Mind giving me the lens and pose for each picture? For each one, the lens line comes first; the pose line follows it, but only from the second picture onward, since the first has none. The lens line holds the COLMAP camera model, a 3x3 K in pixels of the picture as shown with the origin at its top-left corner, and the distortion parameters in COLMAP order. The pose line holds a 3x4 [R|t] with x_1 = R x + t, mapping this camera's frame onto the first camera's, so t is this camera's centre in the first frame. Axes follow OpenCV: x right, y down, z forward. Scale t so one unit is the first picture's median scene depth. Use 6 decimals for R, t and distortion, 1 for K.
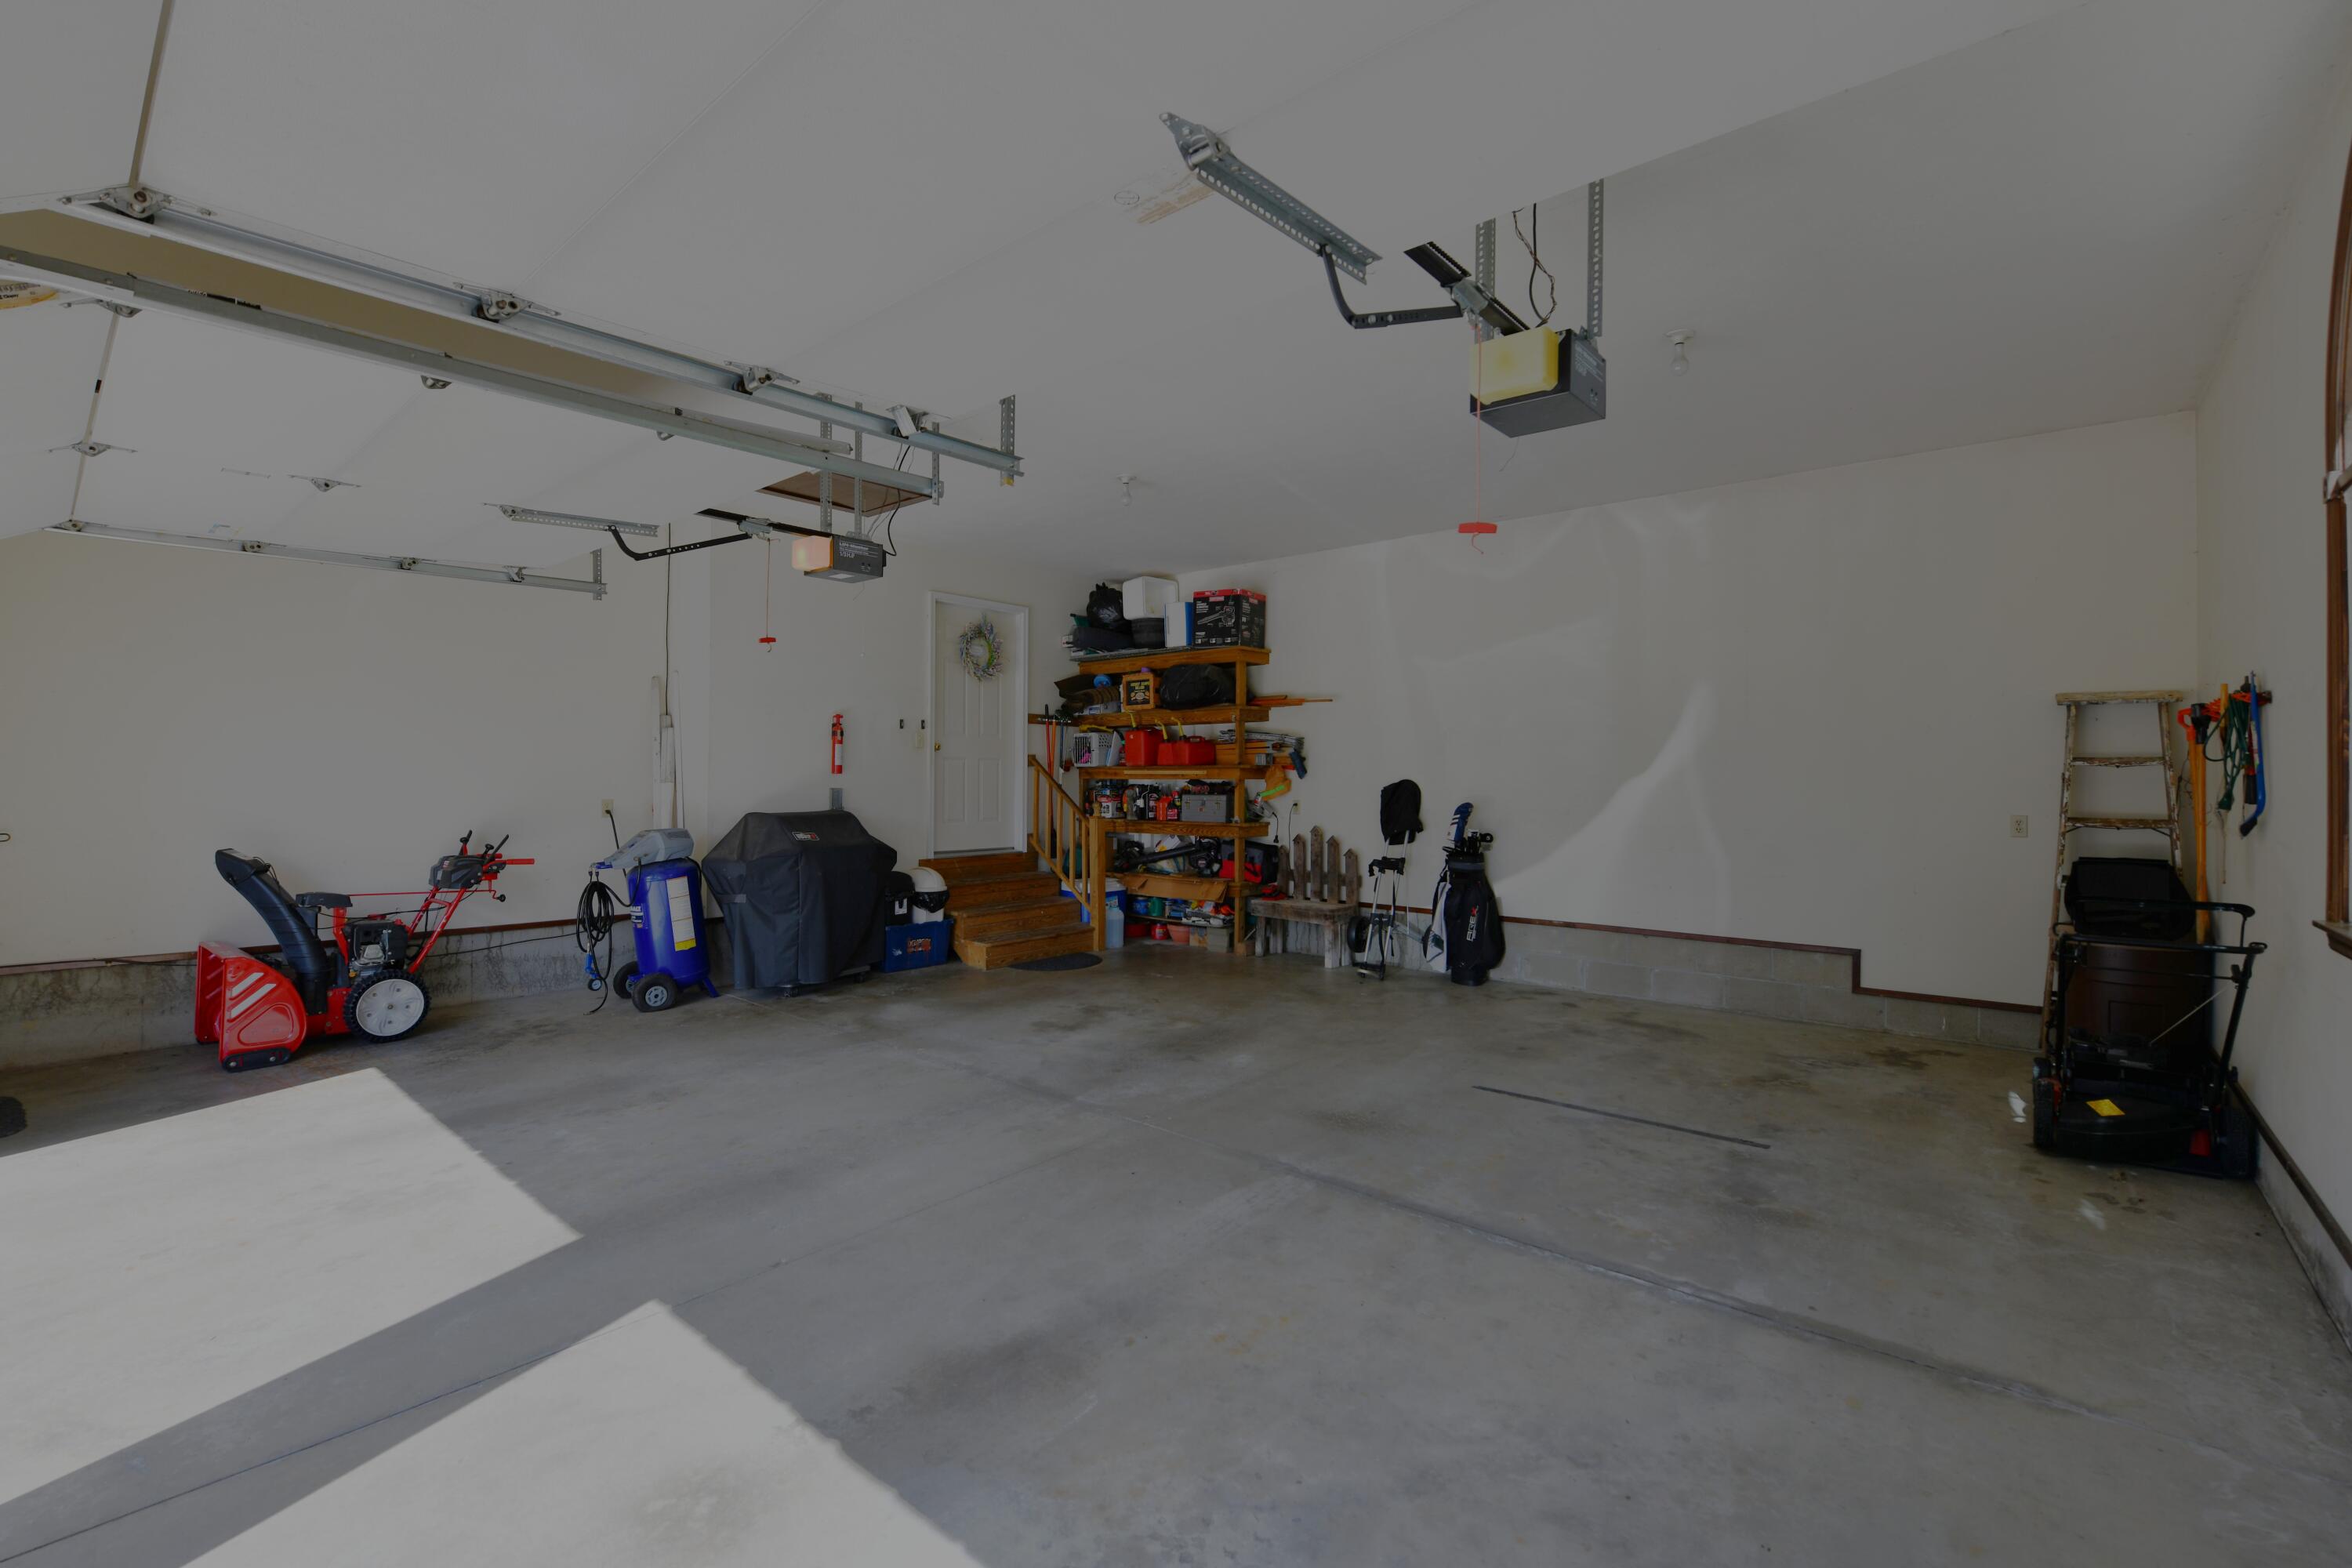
lens RADIAL K [[1018.6, 0, 1176.0], [0, 1018.6, 784.0], [0, 0, 1]] dist [-0.001884, -0.009602]
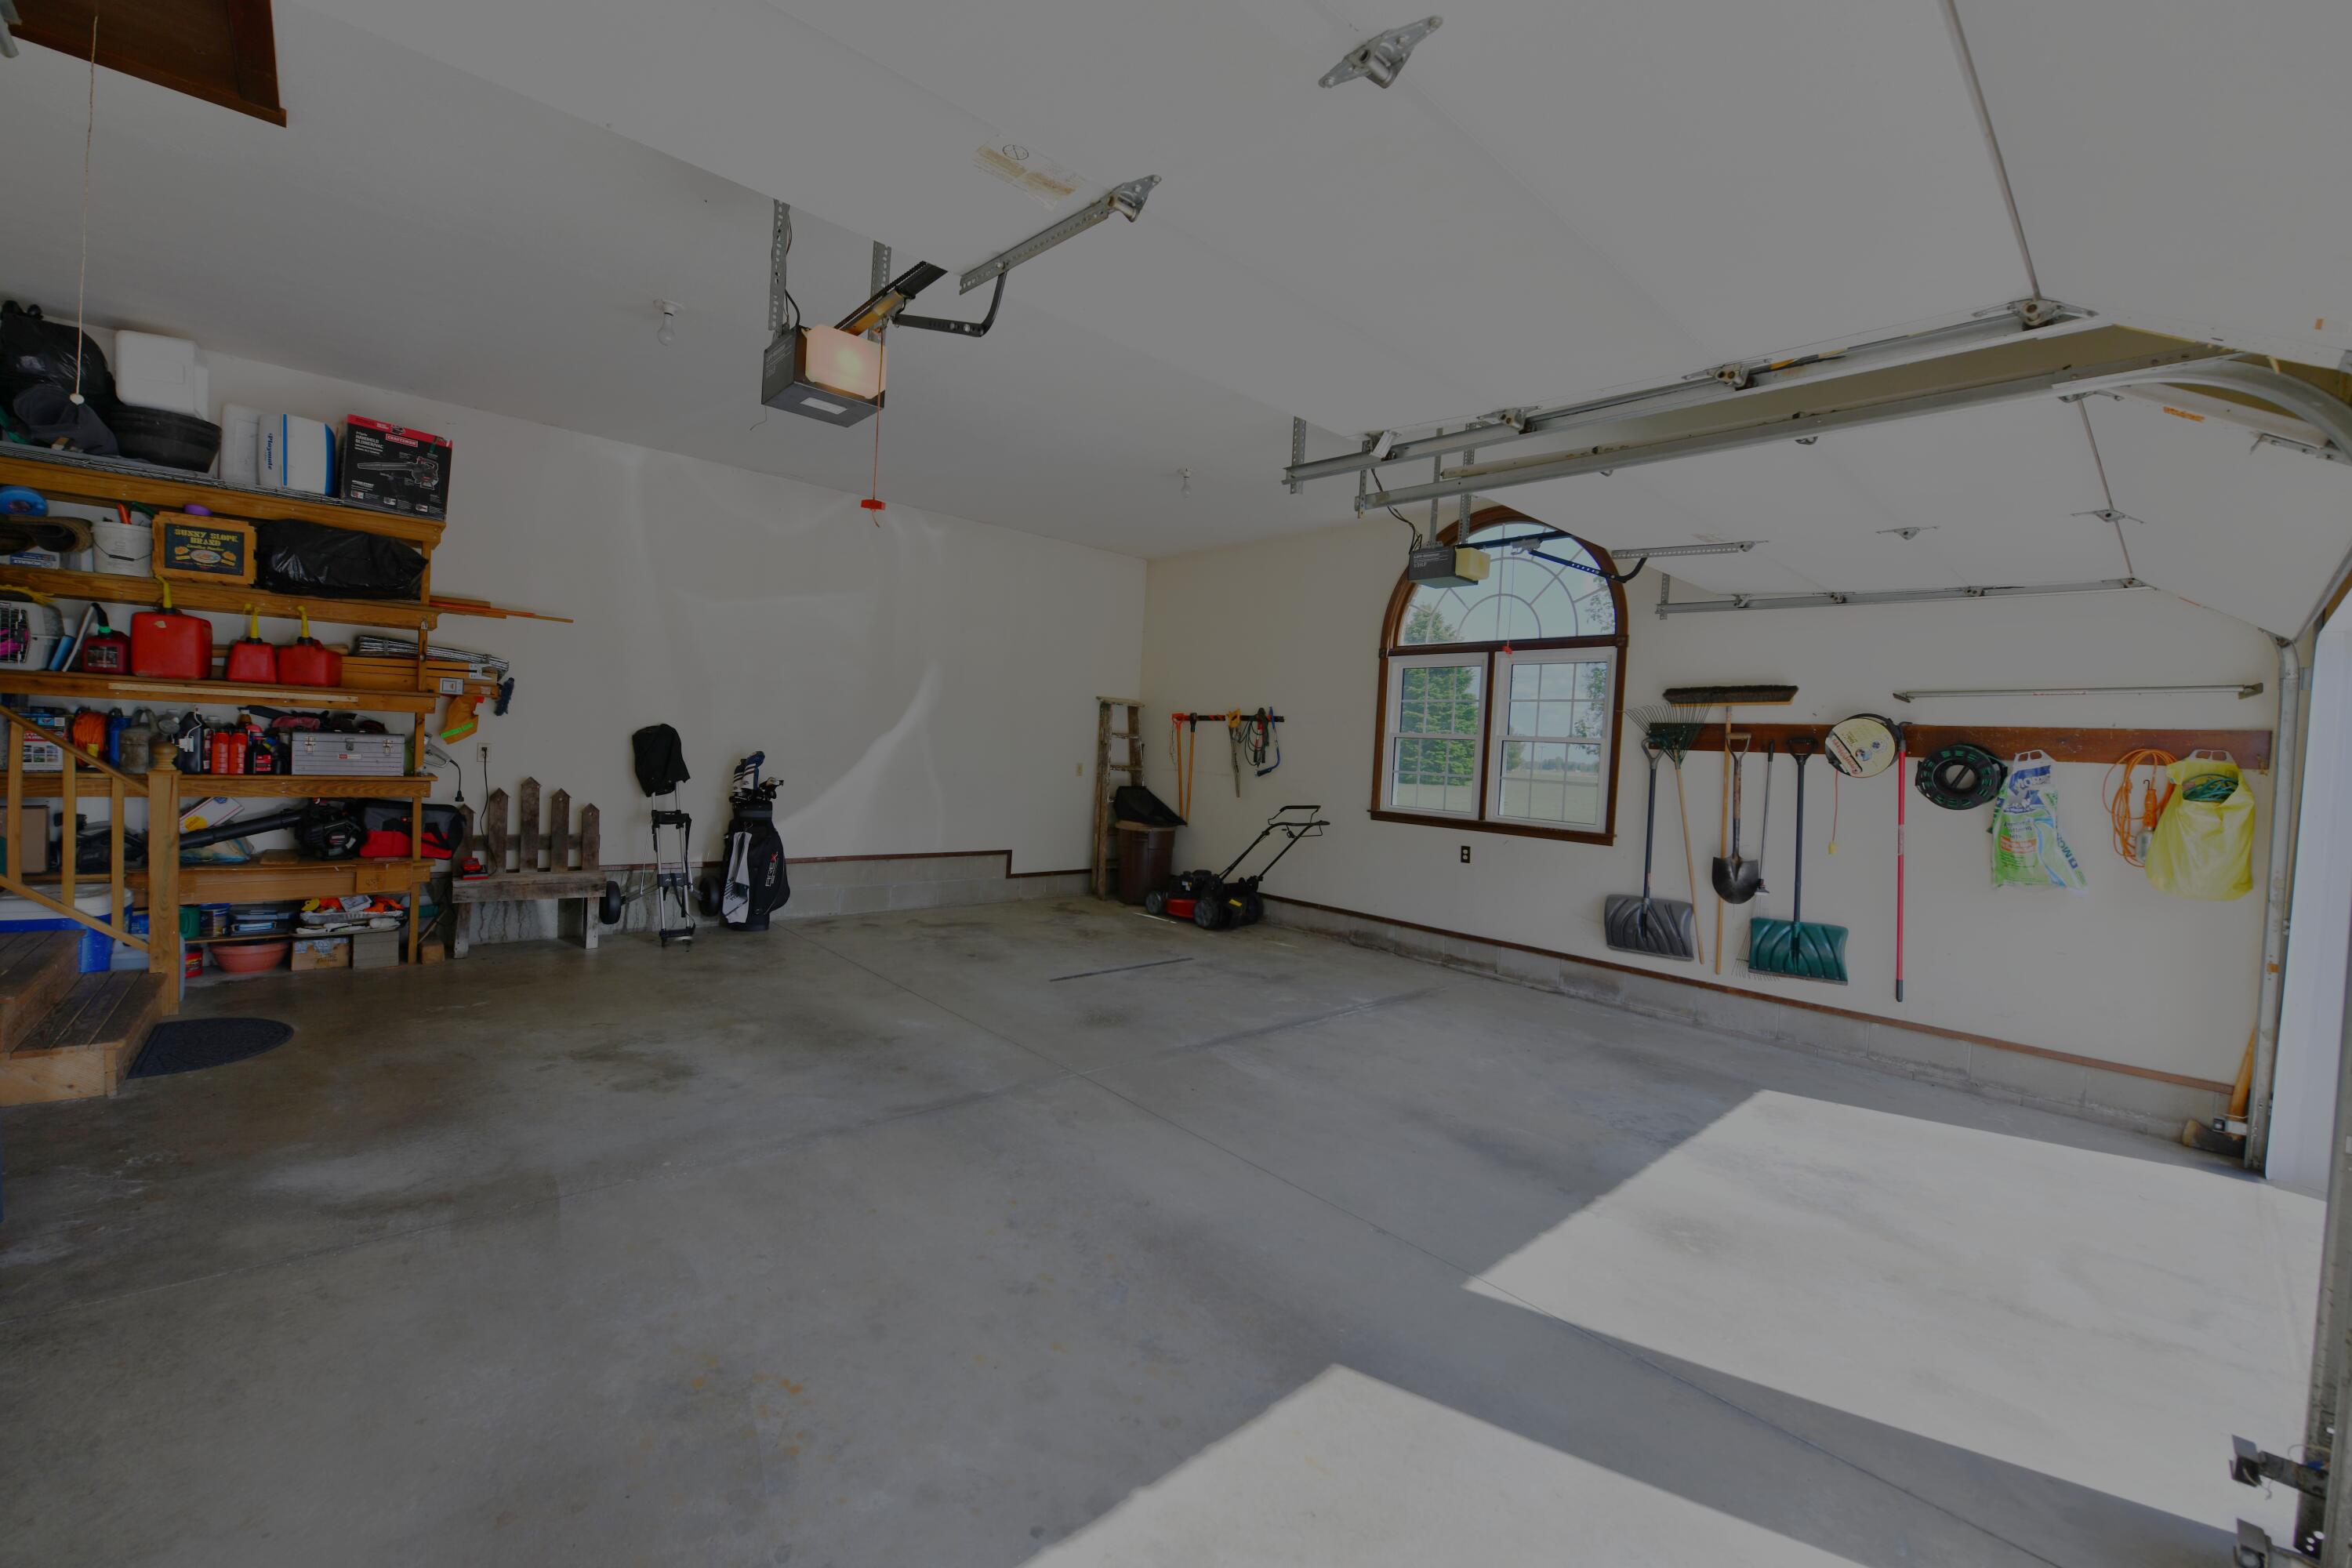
lens RADIAL K [[937.6, 0, 1171.6], [0, 937.6, 779.0], [0, 0, 1]] dist [-0.008026, -0.004205]
pose [[0.126171, -0.031071, 0.991522, -0.618780], [-0.046101, 0.998246, 0.037148, -0.008336], [-0.990937, -0.050397, 0.124517, 0.507523]]
